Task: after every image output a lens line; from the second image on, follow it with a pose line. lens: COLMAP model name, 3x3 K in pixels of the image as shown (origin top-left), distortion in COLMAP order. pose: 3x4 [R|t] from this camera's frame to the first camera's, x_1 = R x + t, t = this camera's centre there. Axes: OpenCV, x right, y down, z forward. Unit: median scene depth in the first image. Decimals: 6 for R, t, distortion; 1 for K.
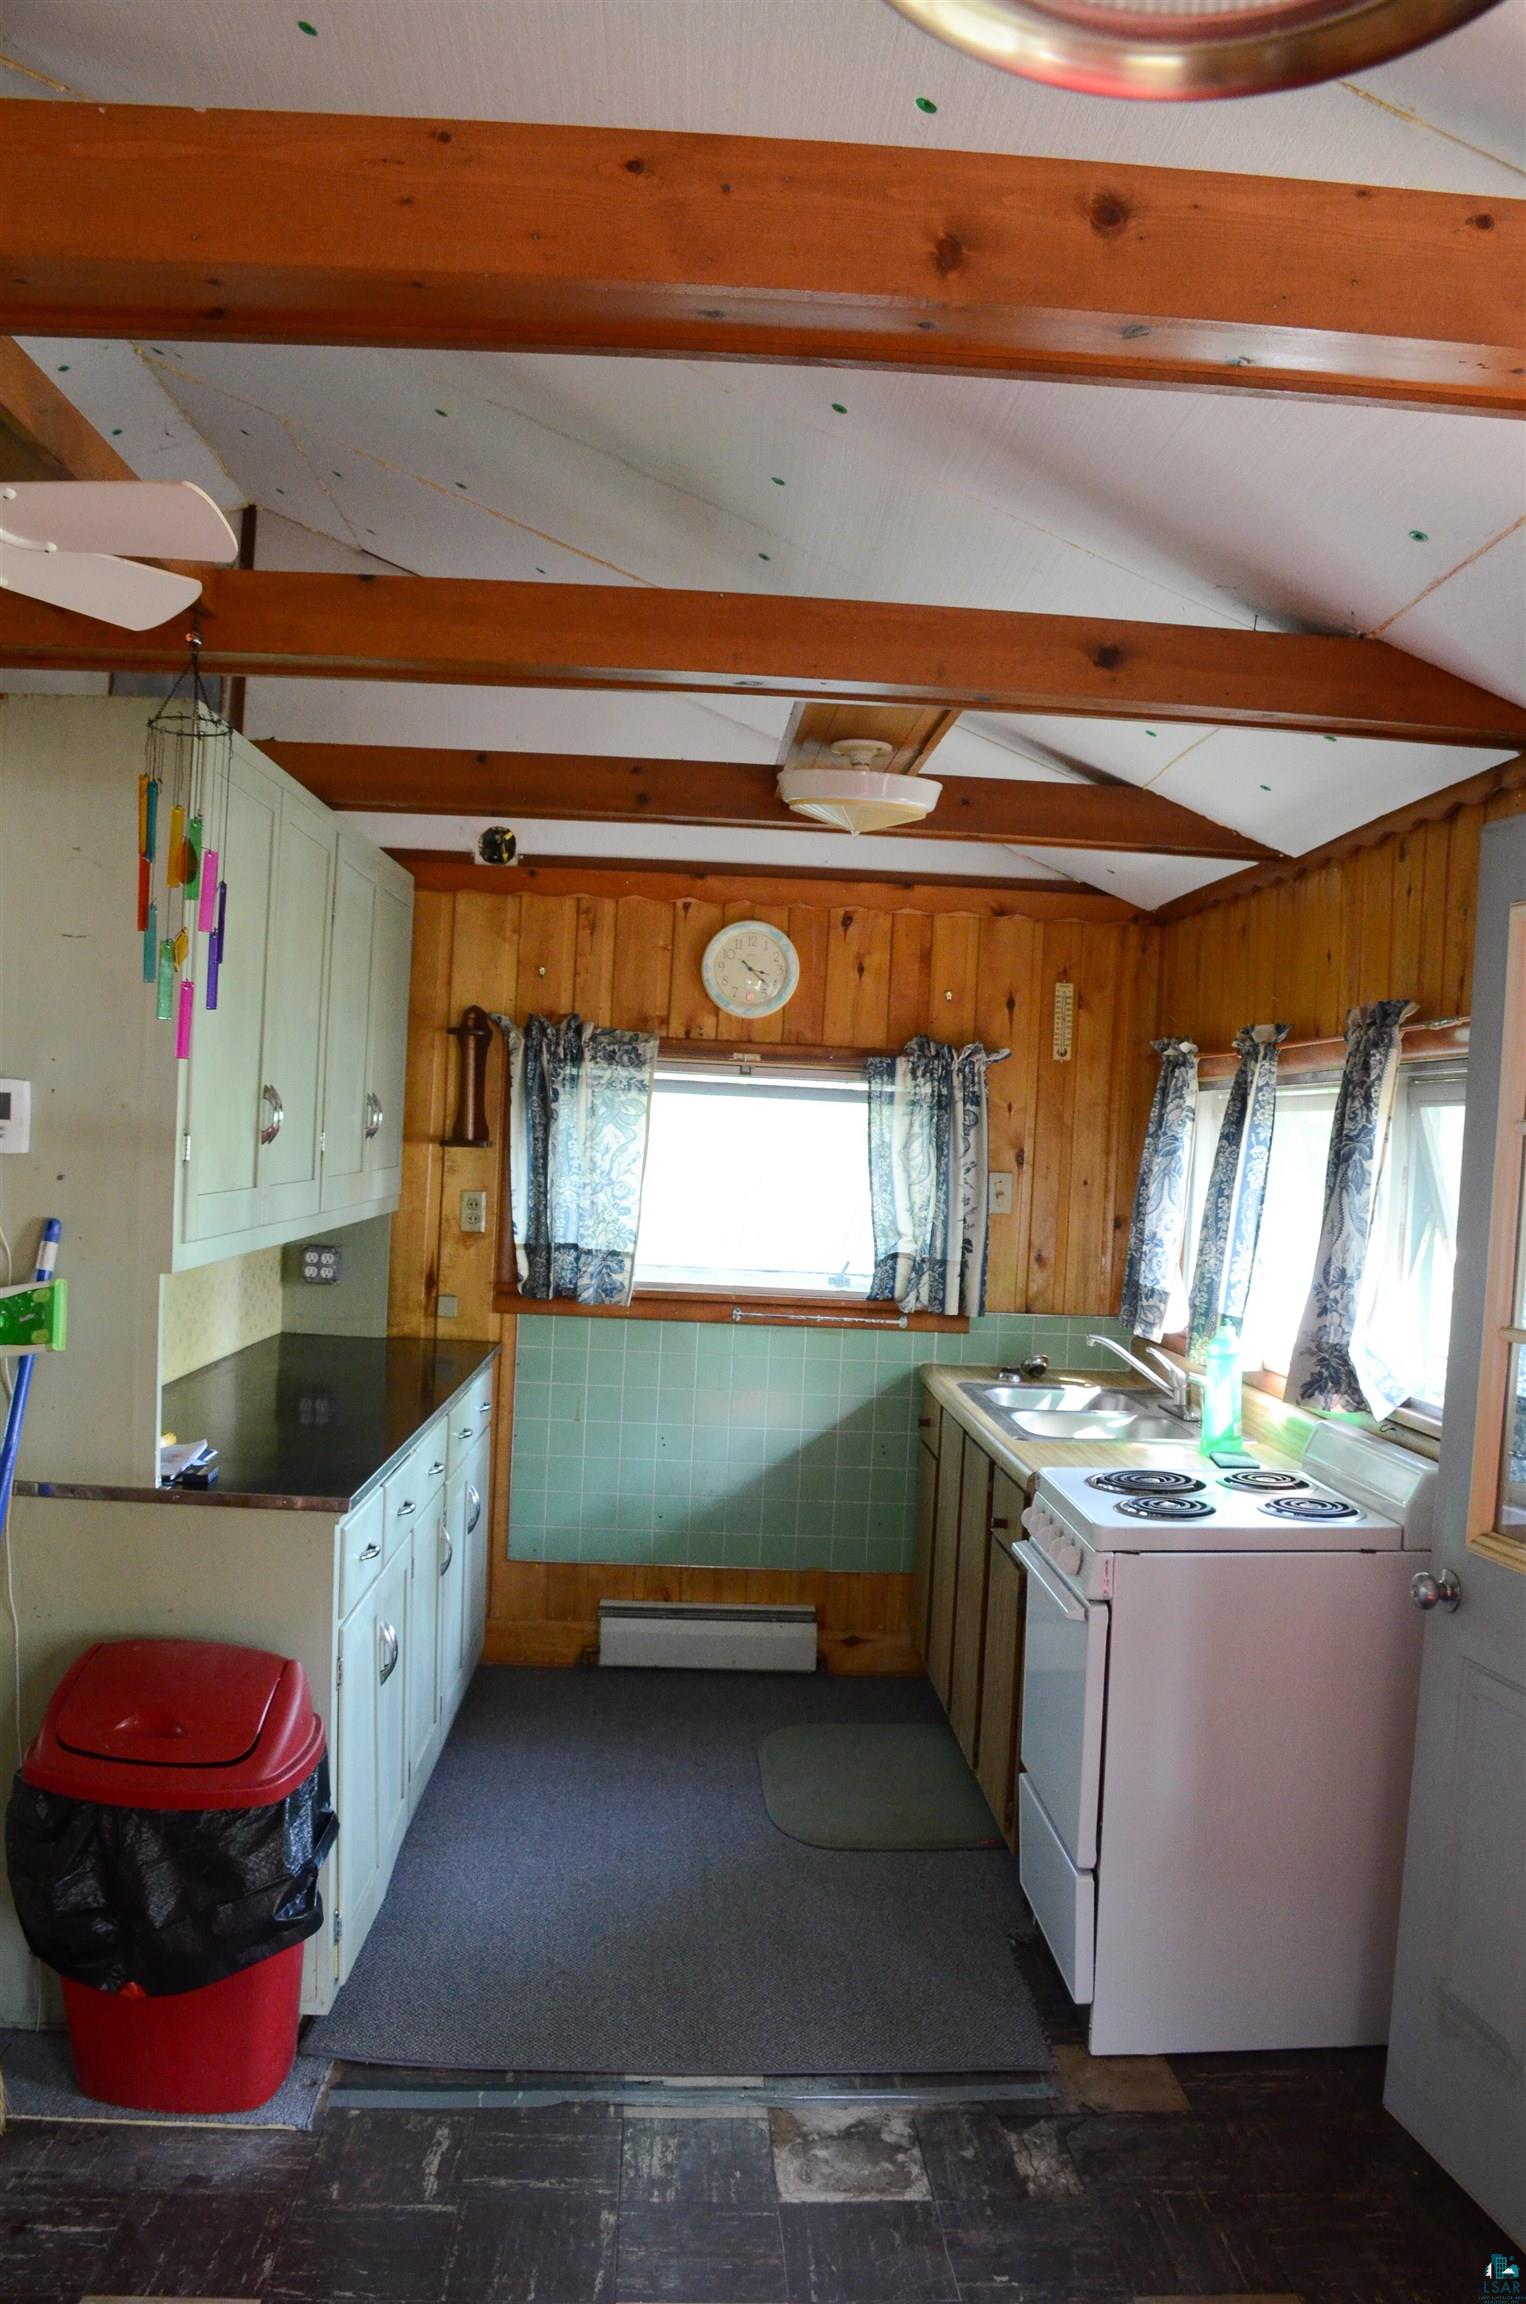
lens RADIAL K [[1767.2, 0, 782.1], [0, 1767.2, 1173.6], [0, 0, 1]] dist [-0.136599, 0.068770]
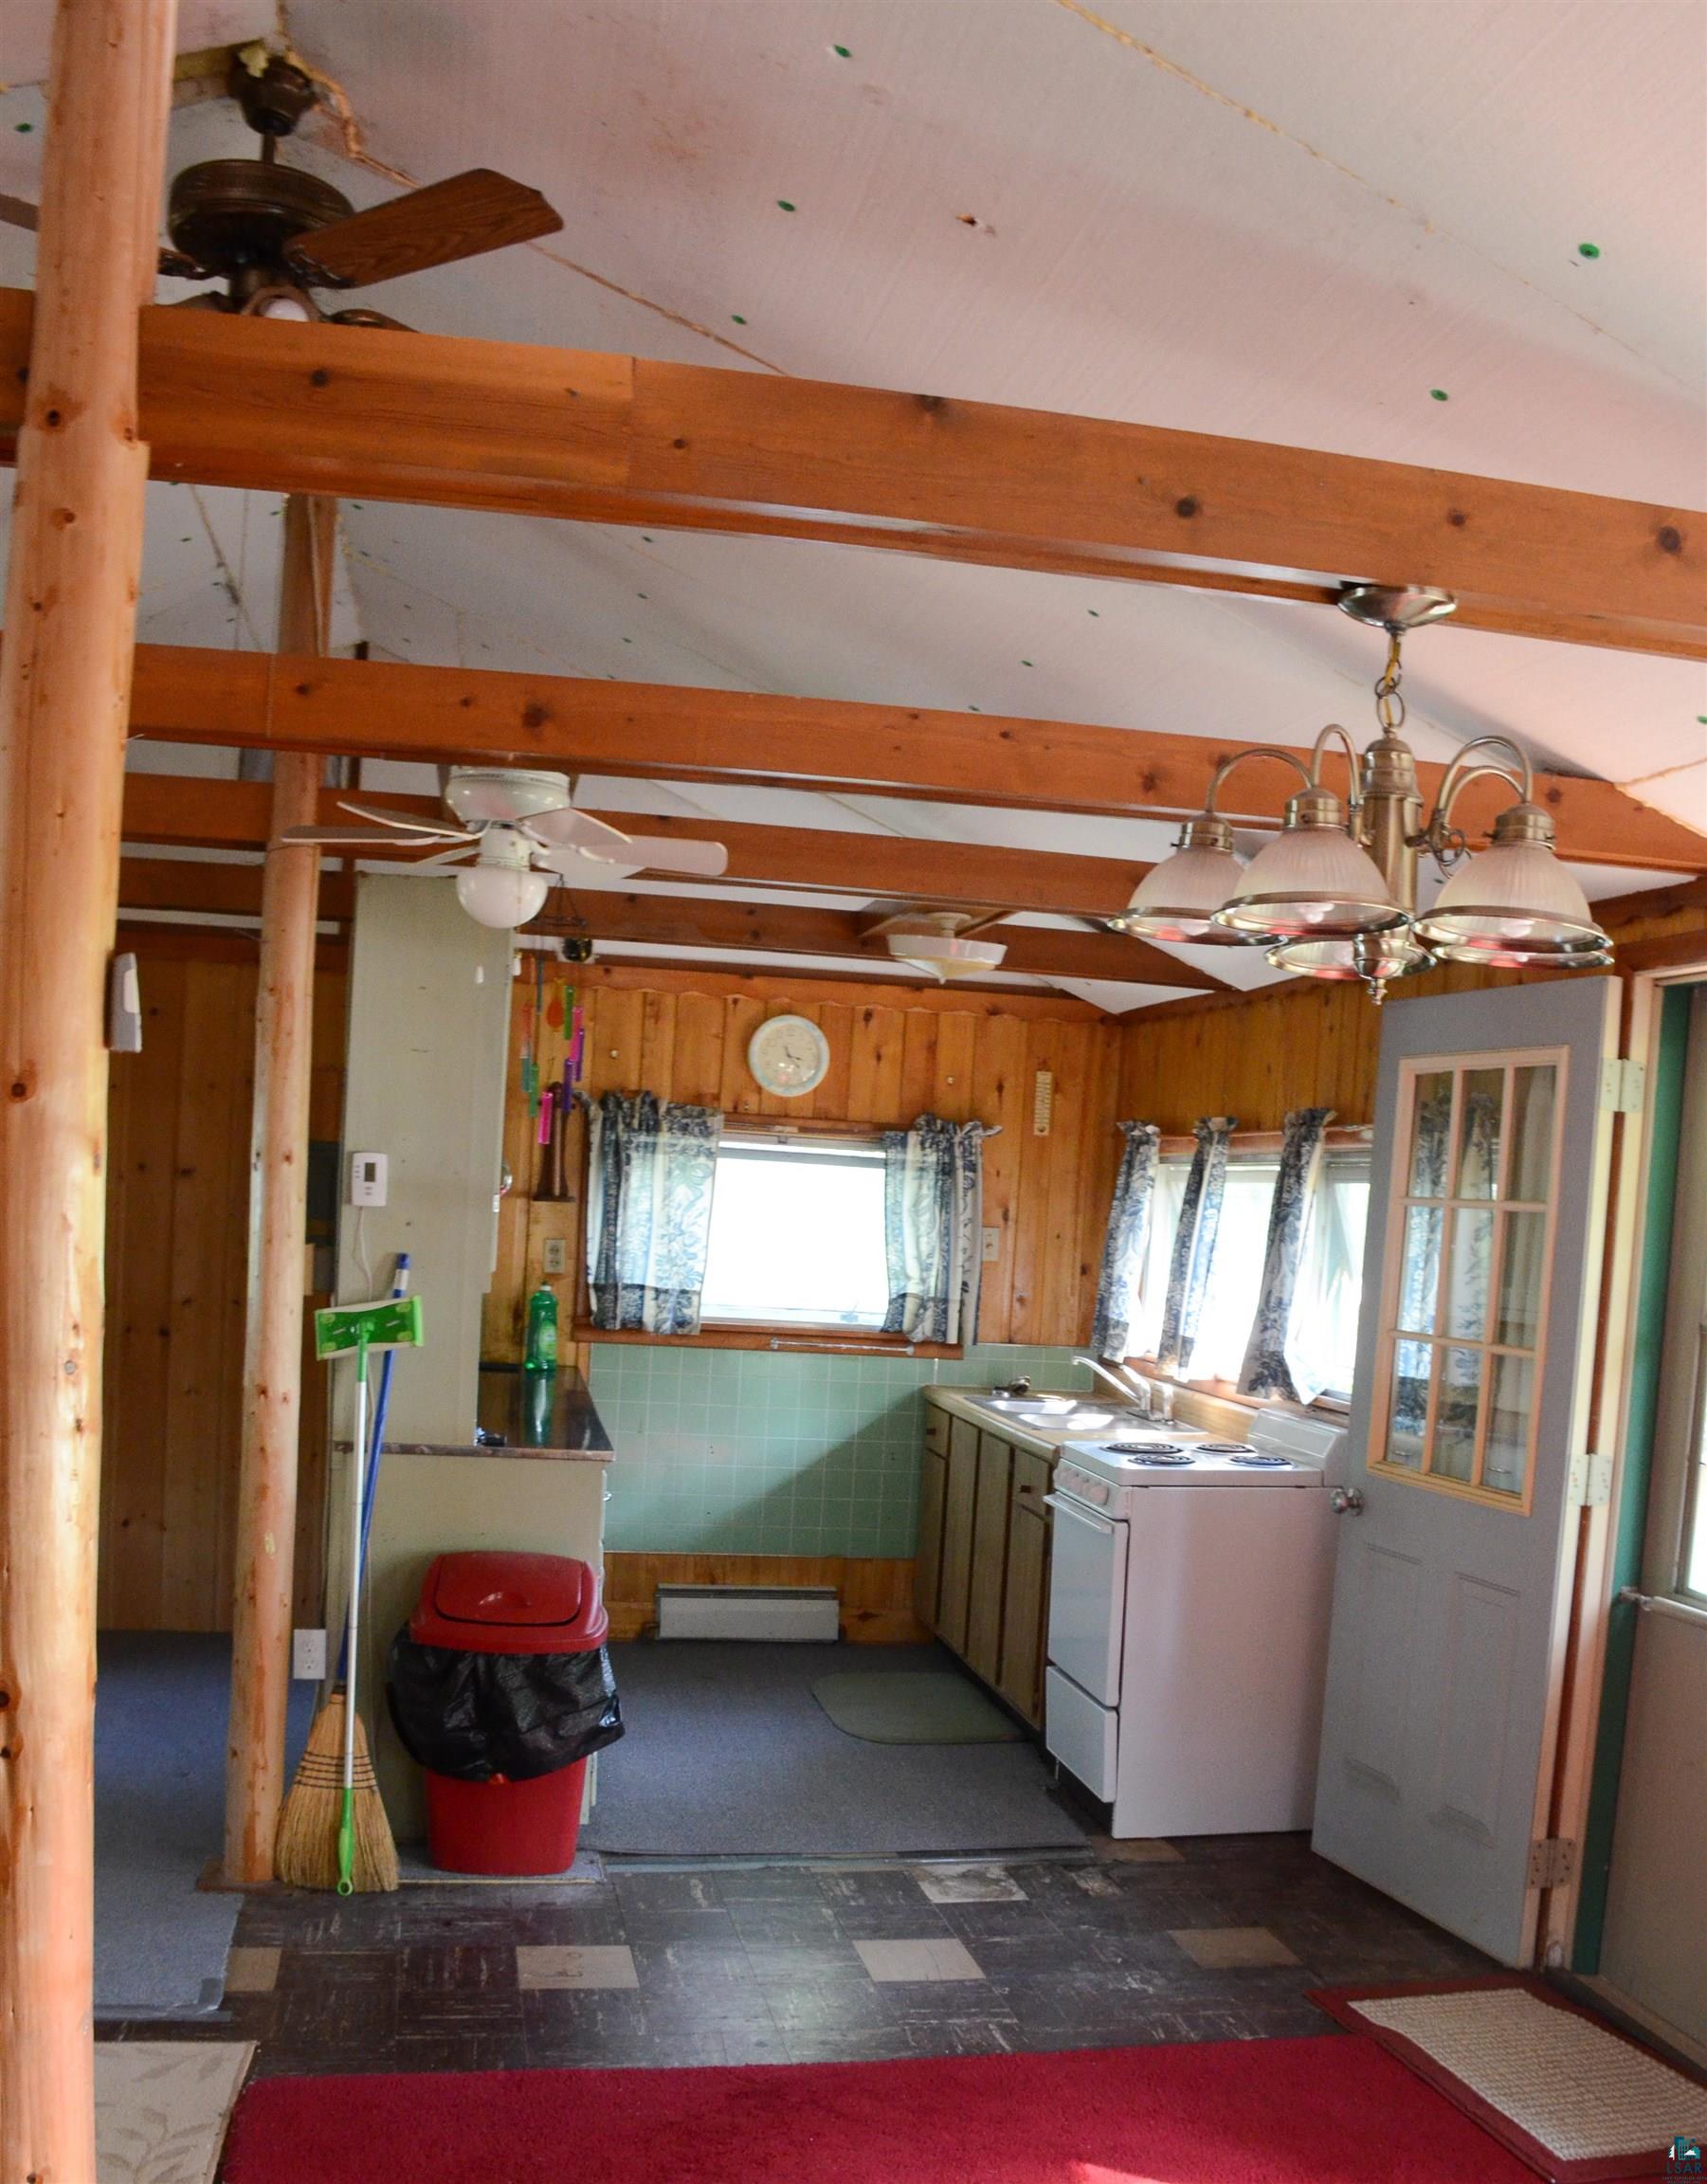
lens RADIAL K [[2035.1, 0, 868.7], [0, 2035.1, 1314.1], [0, 0, 1]] dist [-0.127134, 0.000000]
pose [[0.990043, 0.003584, 0.140723, -0.213046], [-0.009407, 0.999126, 0.040734, 0.003907], [-0.140454, -0.041652, 0.989211, -0.512726]]
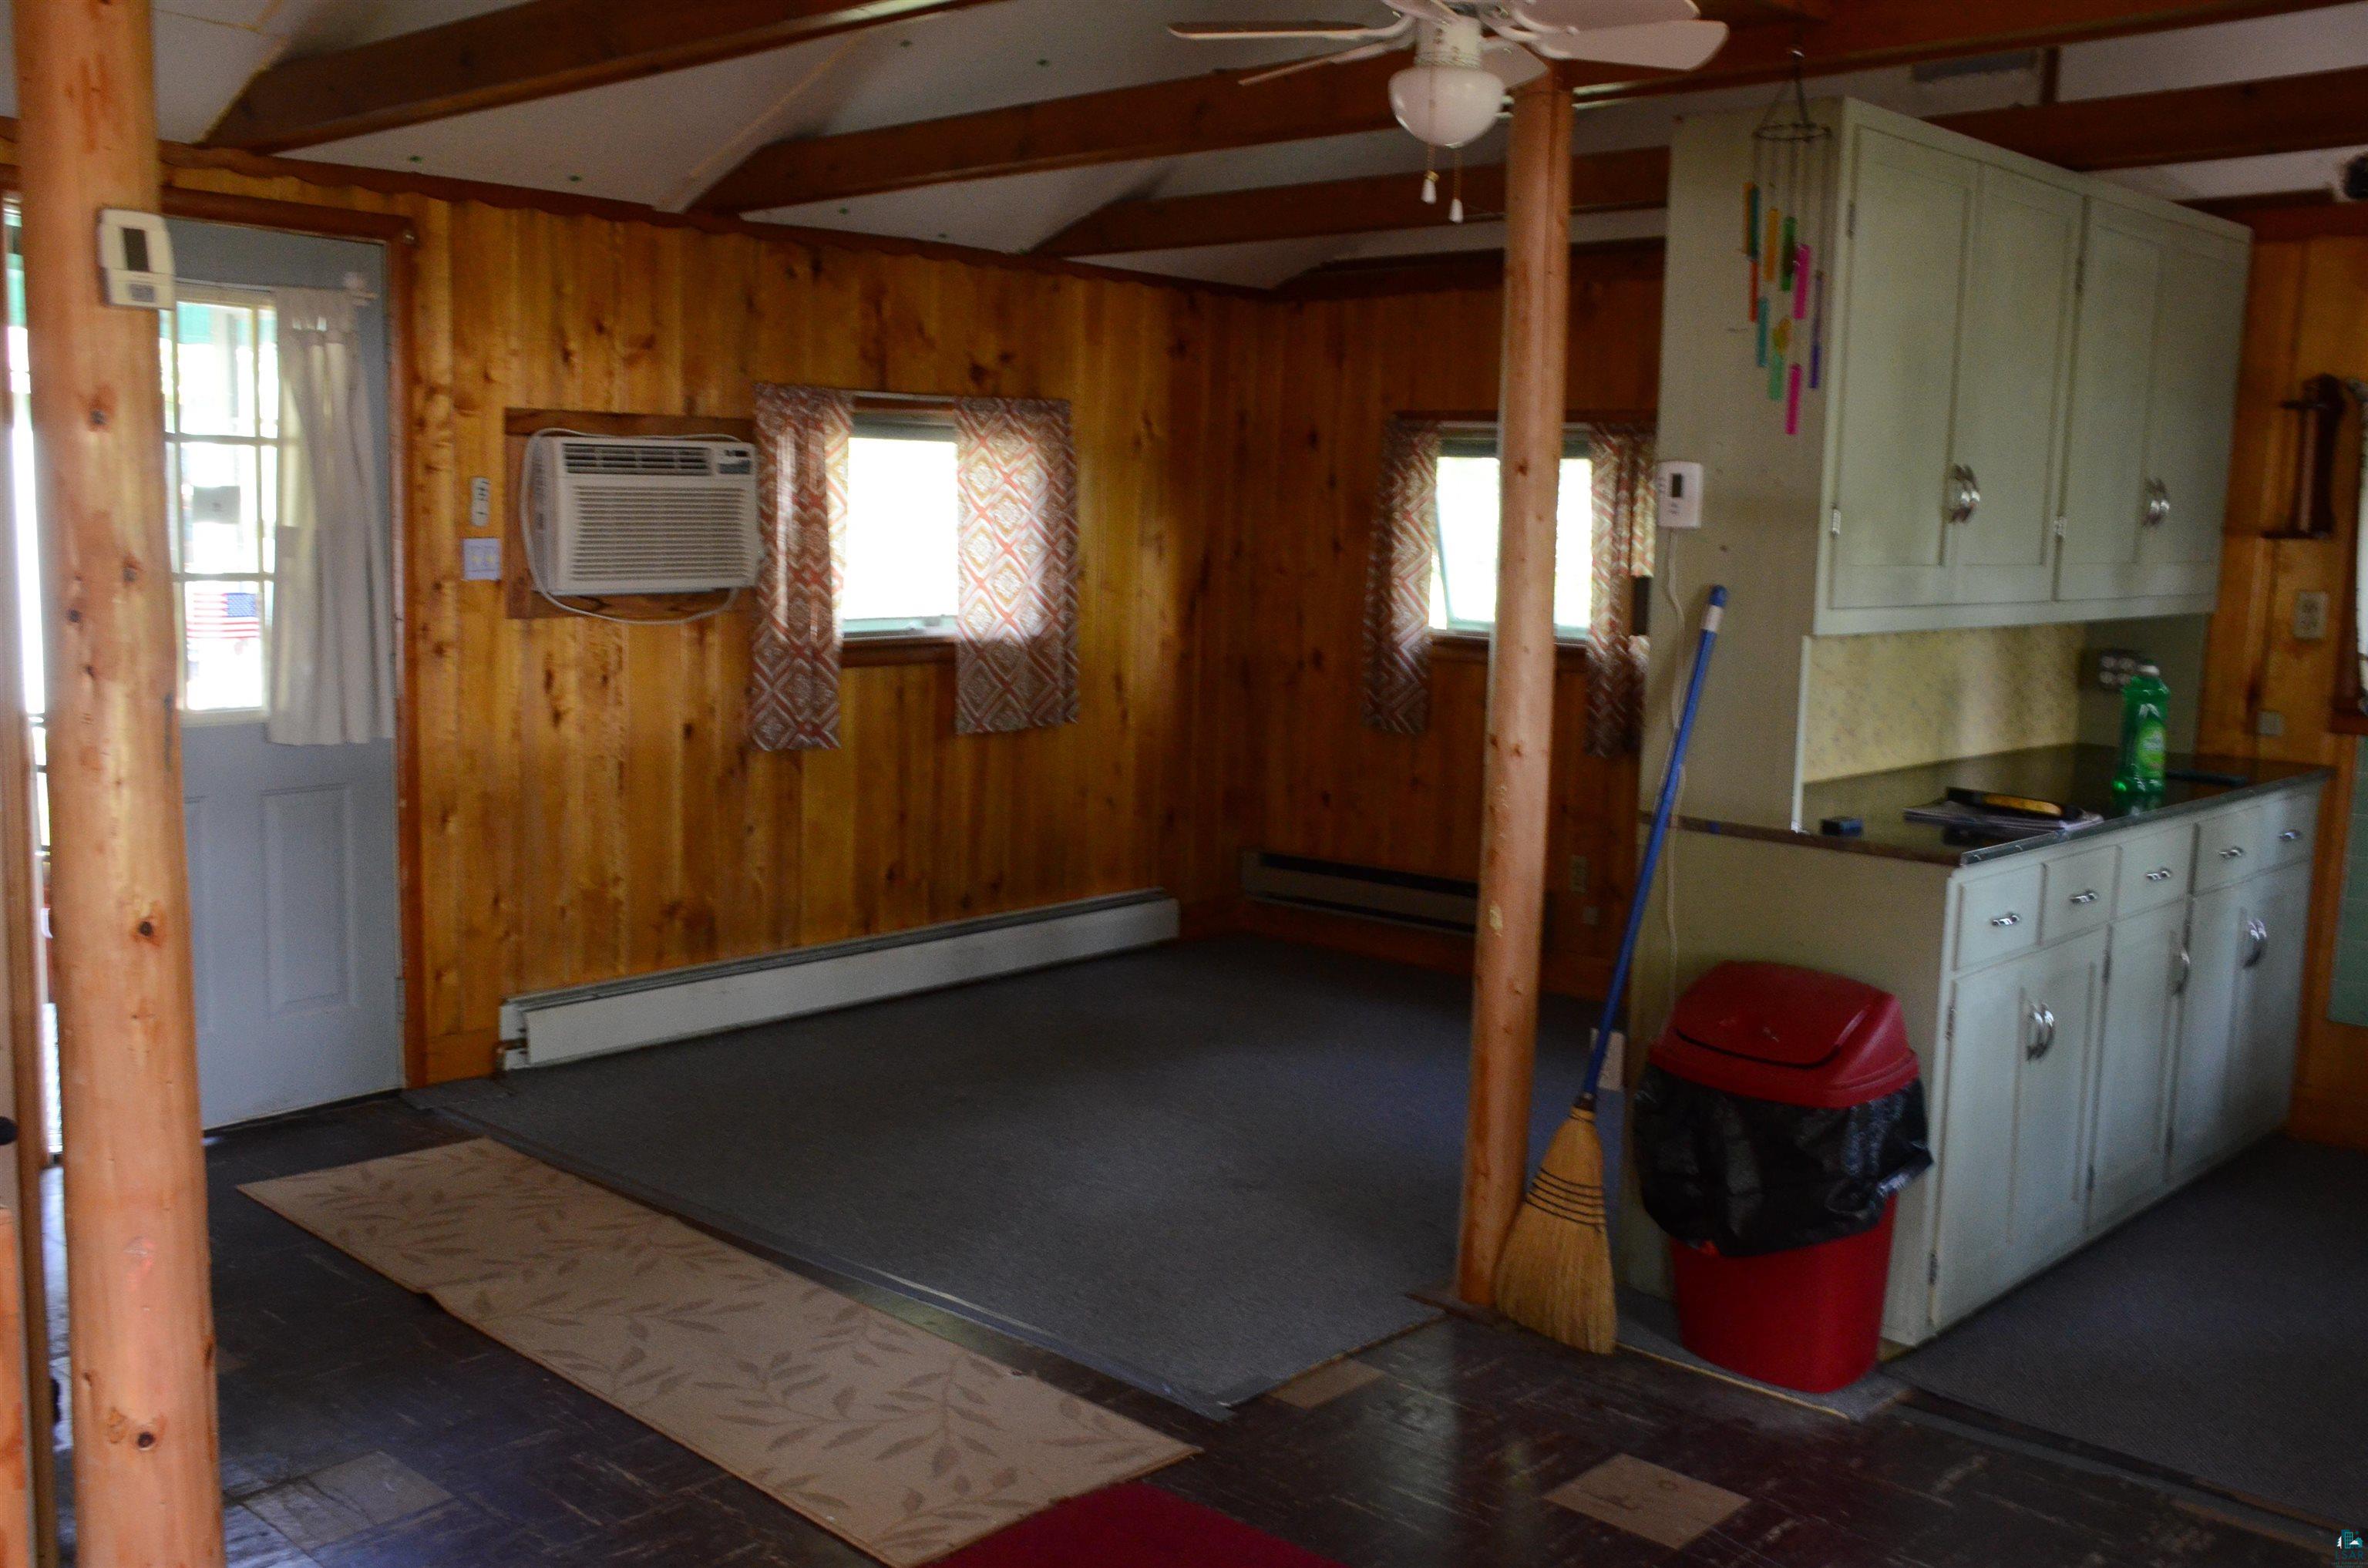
lens RADIAL K [[2144.0, 0, 1164.3], [0, 2144.0, 800.8], [0, 0, 1]] dist [-0.077345, 0.106948]
pose [[0.686050, 0.069370, -0.724239, 0.266858], [-0.009517, 0.996215, 0.086406, 0.037604], [0.727492, -0.052386, 0.684114, -0.170797]]
